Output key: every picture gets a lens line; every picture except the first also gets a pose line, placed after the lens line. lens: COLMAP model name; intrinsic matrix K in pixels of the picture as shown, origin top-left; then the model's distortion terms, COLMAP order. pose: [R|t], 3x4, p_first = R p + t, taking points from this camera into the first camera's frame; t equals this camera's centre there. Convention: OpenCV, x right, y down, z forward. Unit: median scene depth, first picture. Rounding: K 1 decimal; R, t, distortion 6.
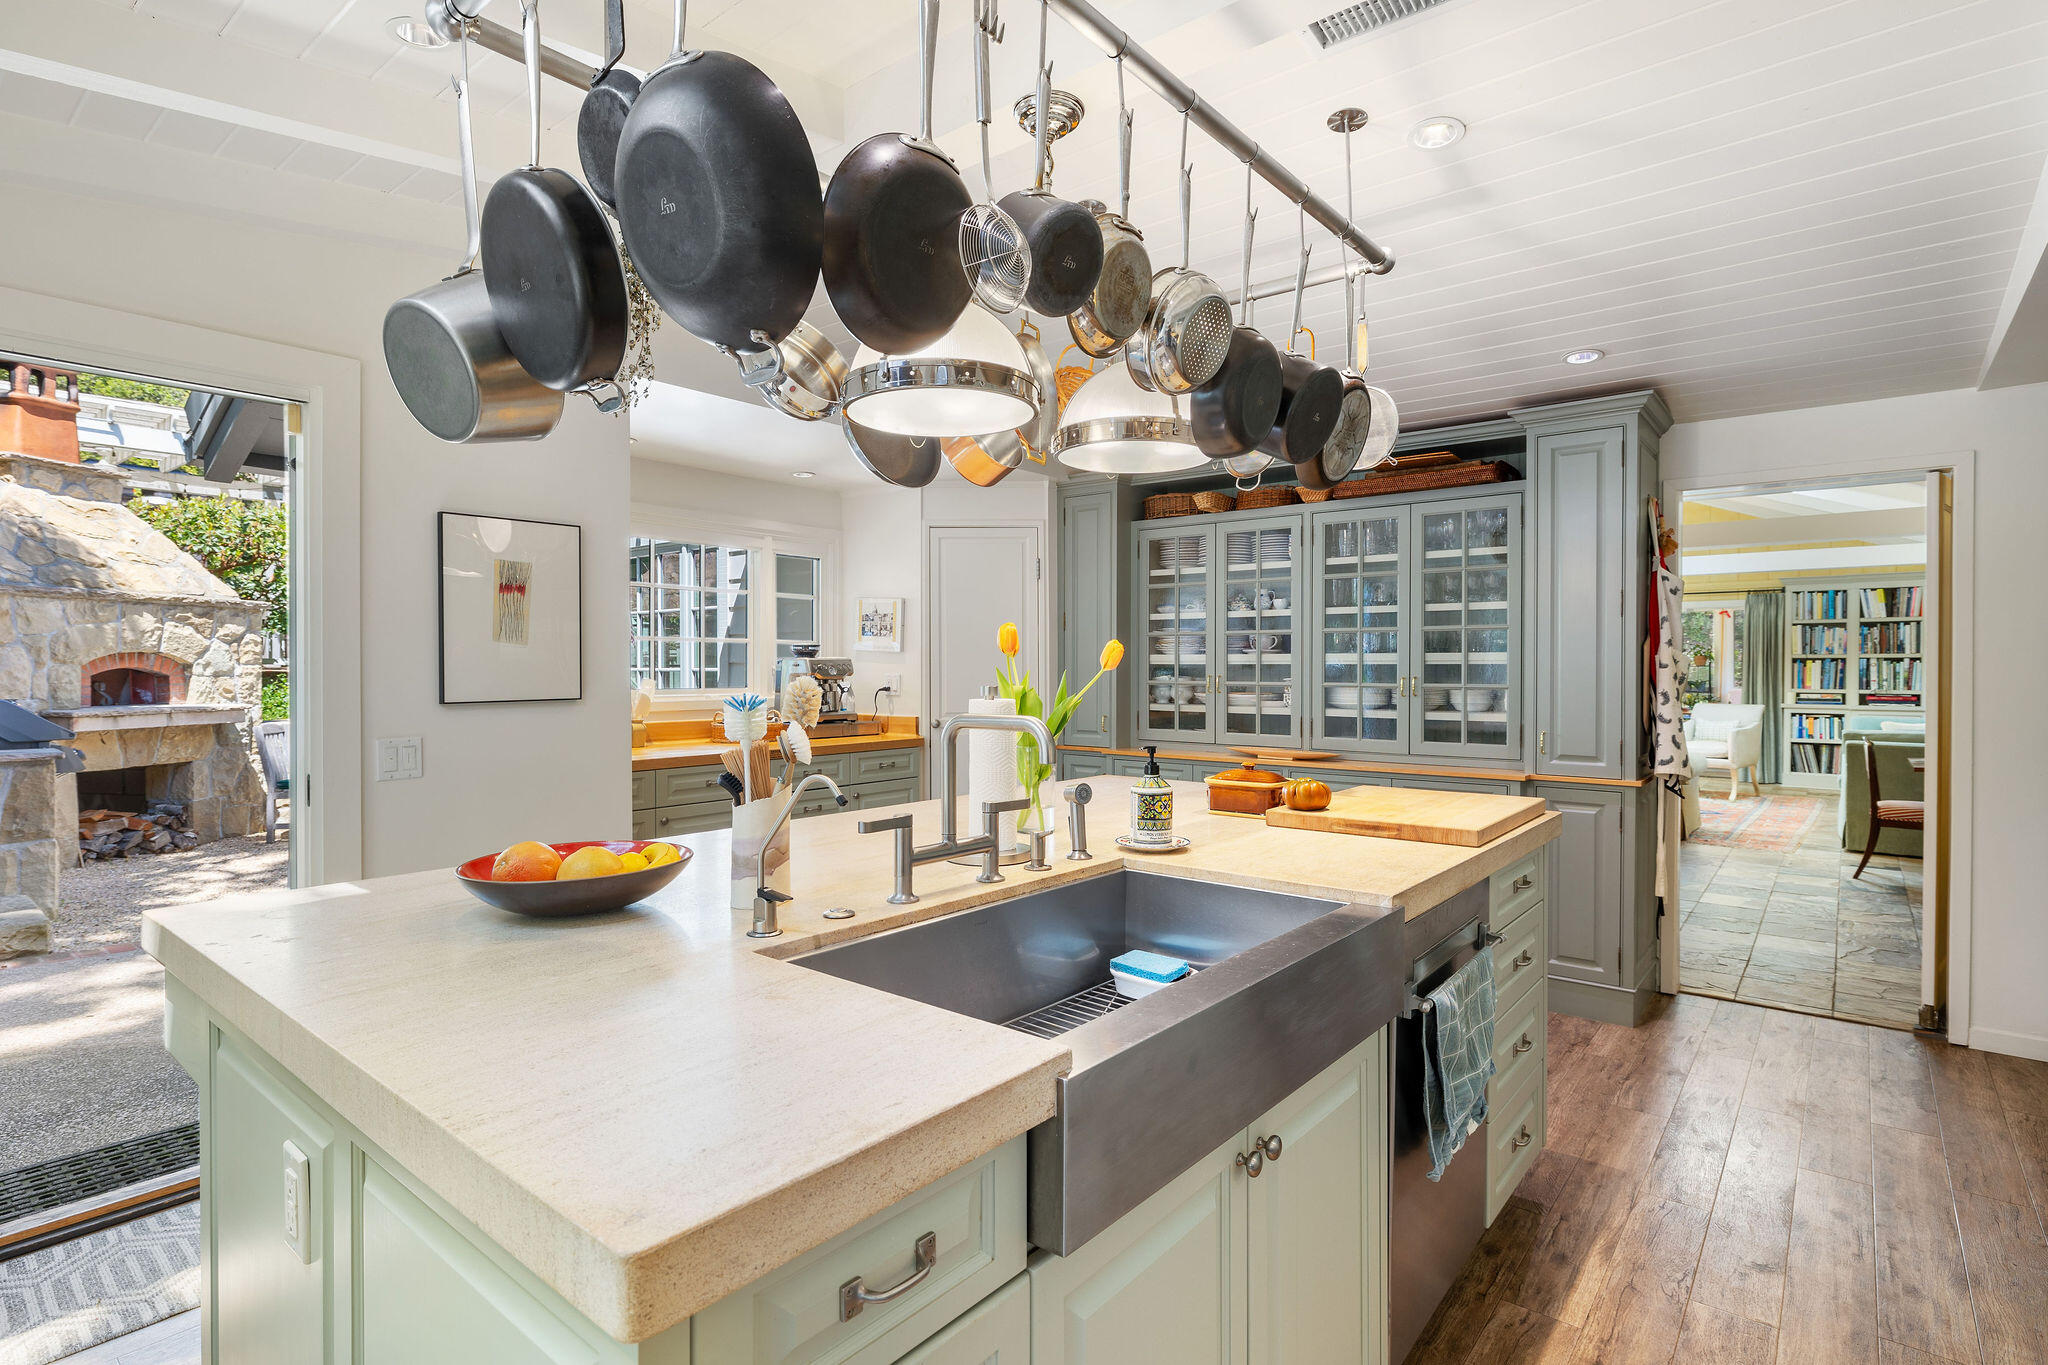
lens RADIAL K [[1018.8, 0, 1045.9], [0, 1018.8, 672.6], [0, 0, 1]] dist [0.001460, 0.000210]
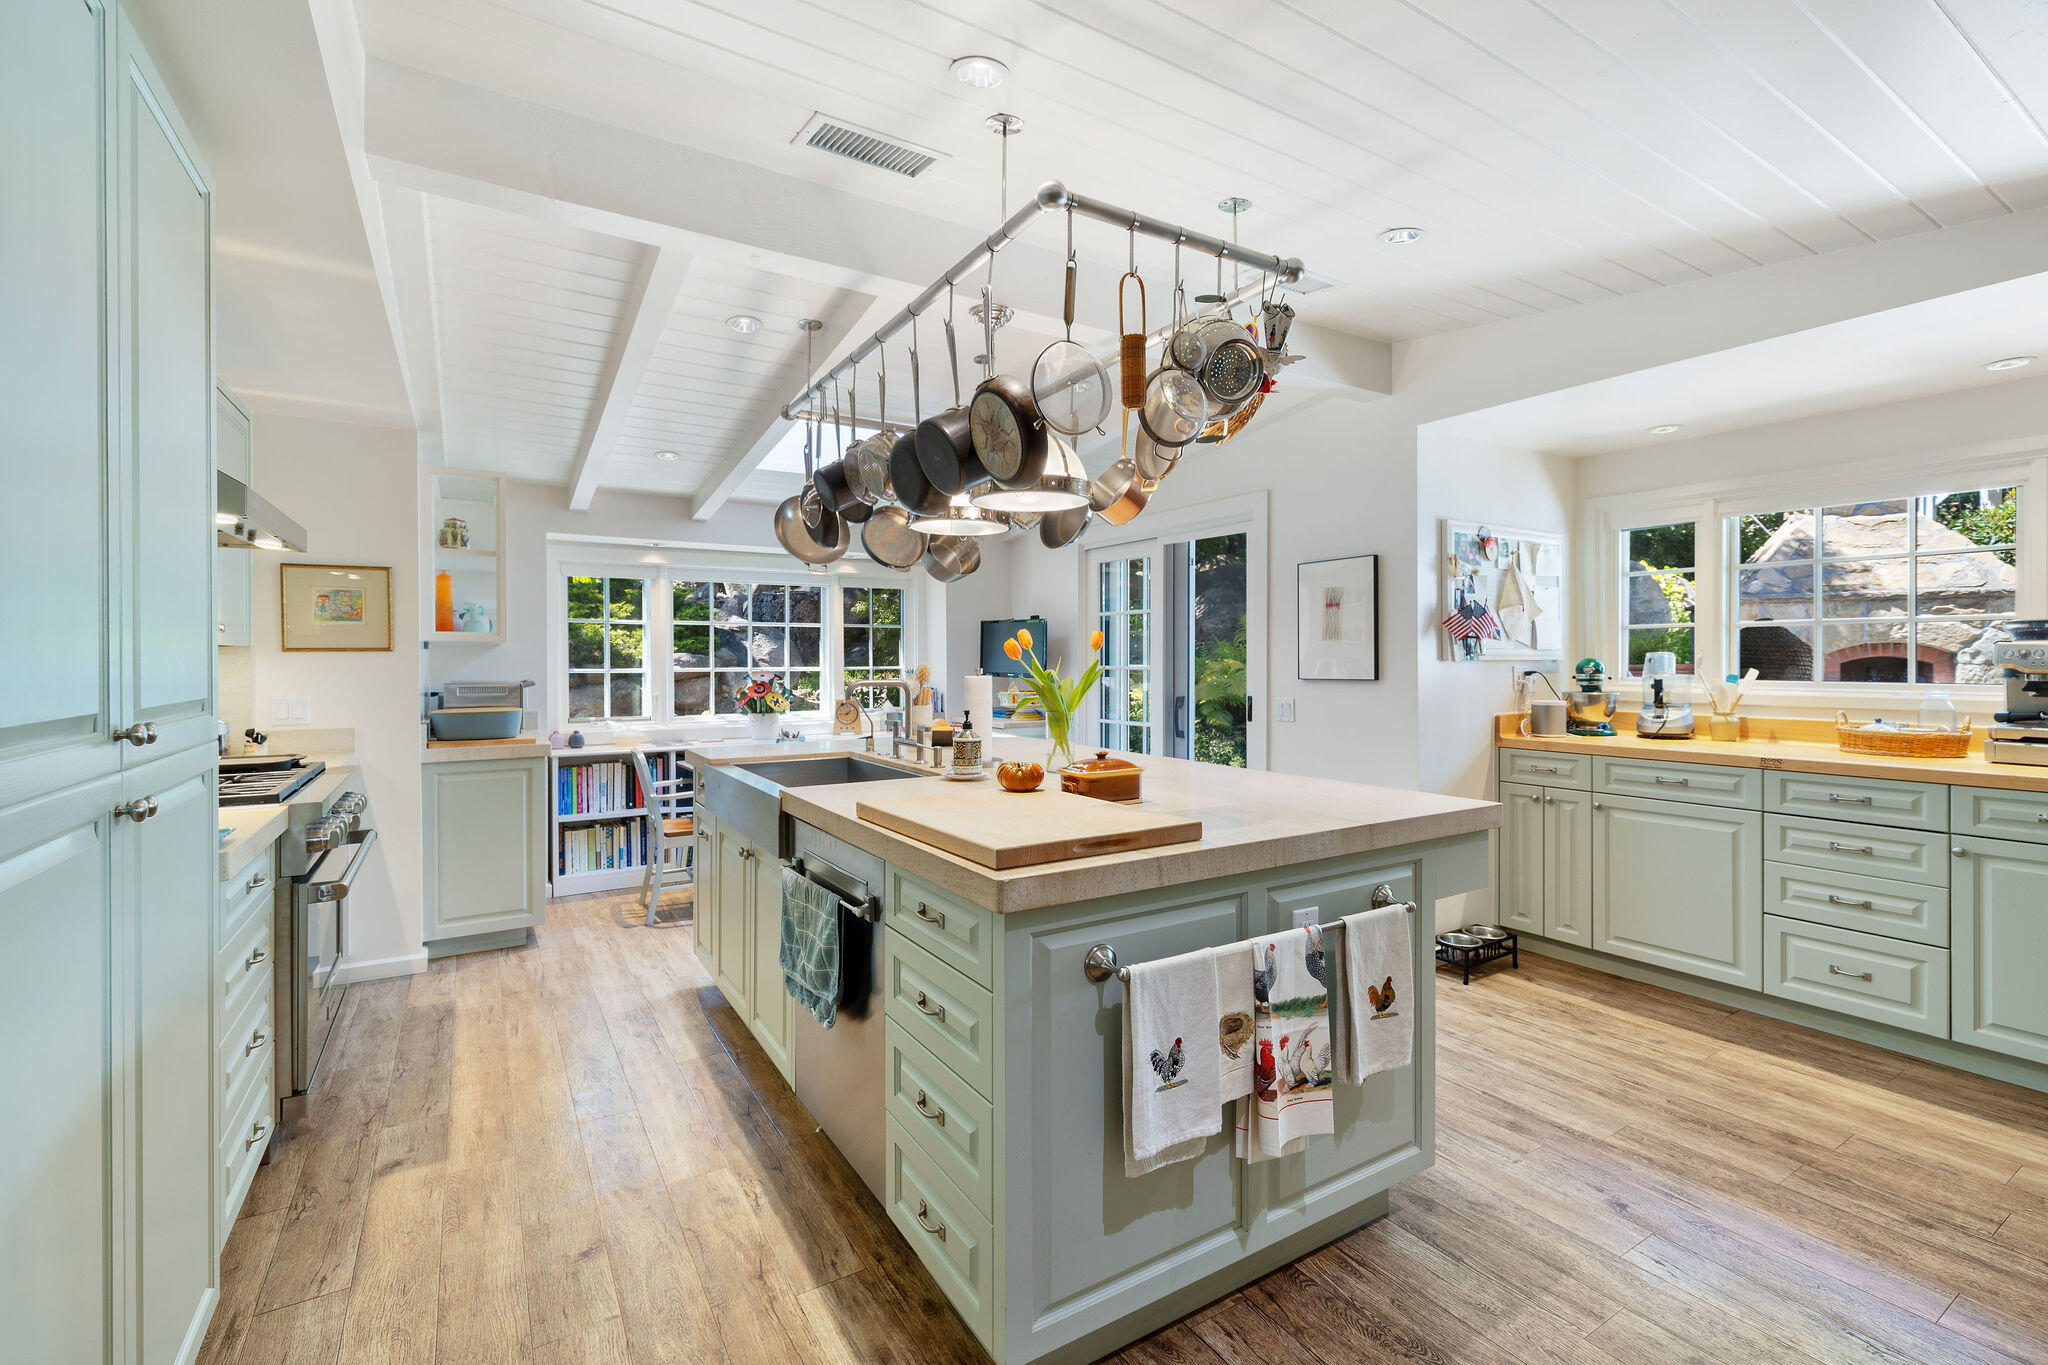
lens RADIAL K [[879.7, 0, 1033.0], [0, 879.7, 662.2], [0, 0, 1]] dist [-0.001131, -0.000881]
pose [[-0.323941, 0.004817, -0.946065, 0.359968], [-0.002337, 0.999980, 0.005892, -0.001861], [0.946075, 0.004119, -0.323923, 0.422526]]
